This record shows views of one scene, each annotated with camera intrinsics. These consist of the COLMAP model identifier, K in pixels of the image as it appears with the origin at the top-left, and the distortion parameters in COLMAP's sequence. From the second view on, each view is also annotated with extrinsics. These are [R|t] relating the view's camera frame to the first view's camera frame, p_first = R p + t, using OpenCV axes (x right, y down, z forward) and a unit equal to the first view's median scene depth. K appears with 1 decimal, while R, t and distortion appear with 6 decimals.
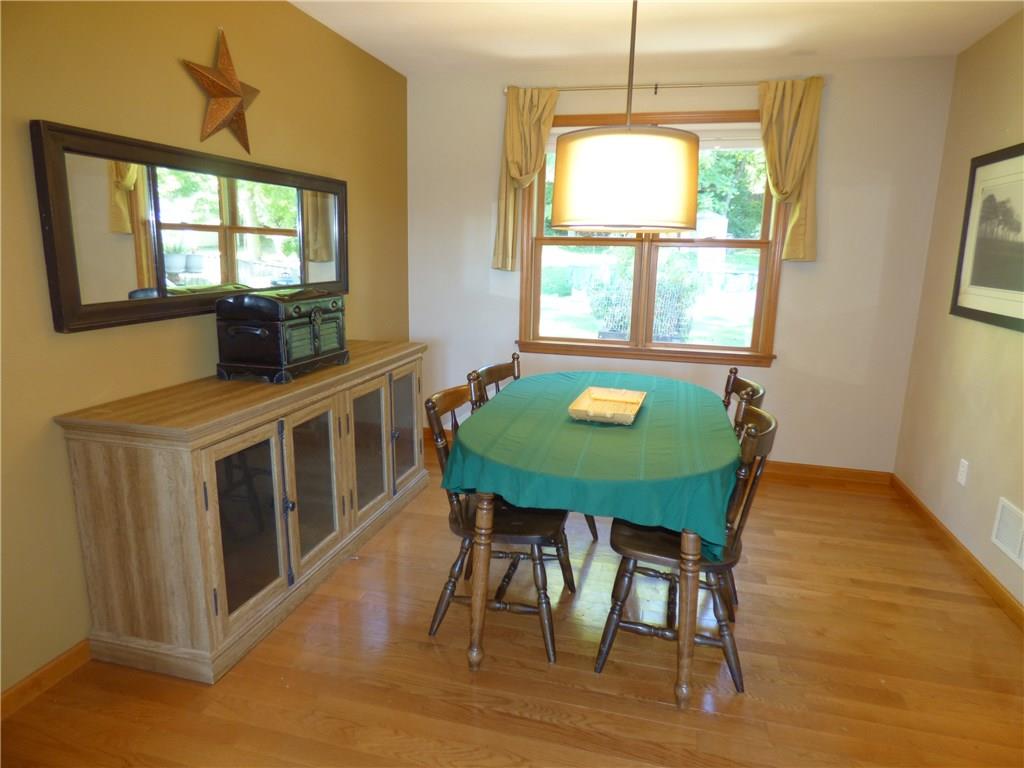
lens RADIAL K [[612.4, 0, 512.0], [0, 612.4, 384.0], [0, 0, 1]] dist [-0.015666, -0.000653]
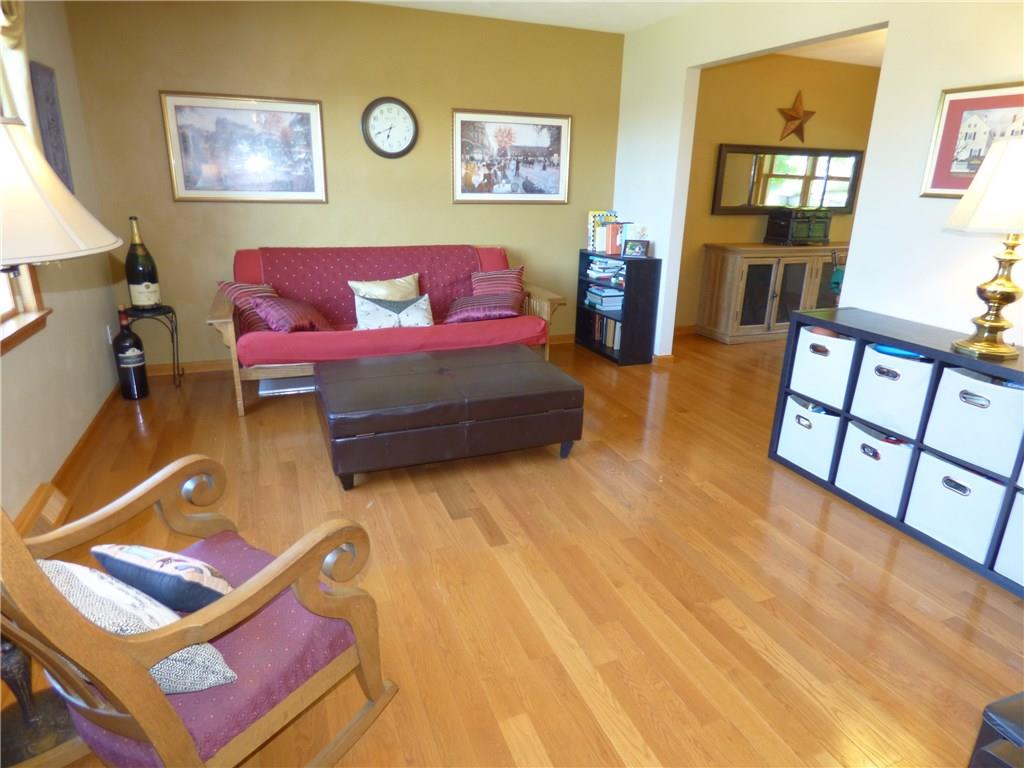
lens RADIAL K [[612.4, 0, 512.0], [0, 612.4, 384.0], [0, 0, 1]] dist [-0.015666, -0.000653]
pose [[0.586562, 0.244029, -0.772266, 0.971954], [-0.178520, 0.969031, 0.170612, 0.310423], [0.789984, 0.037790, 0.611961, -1.282924]]
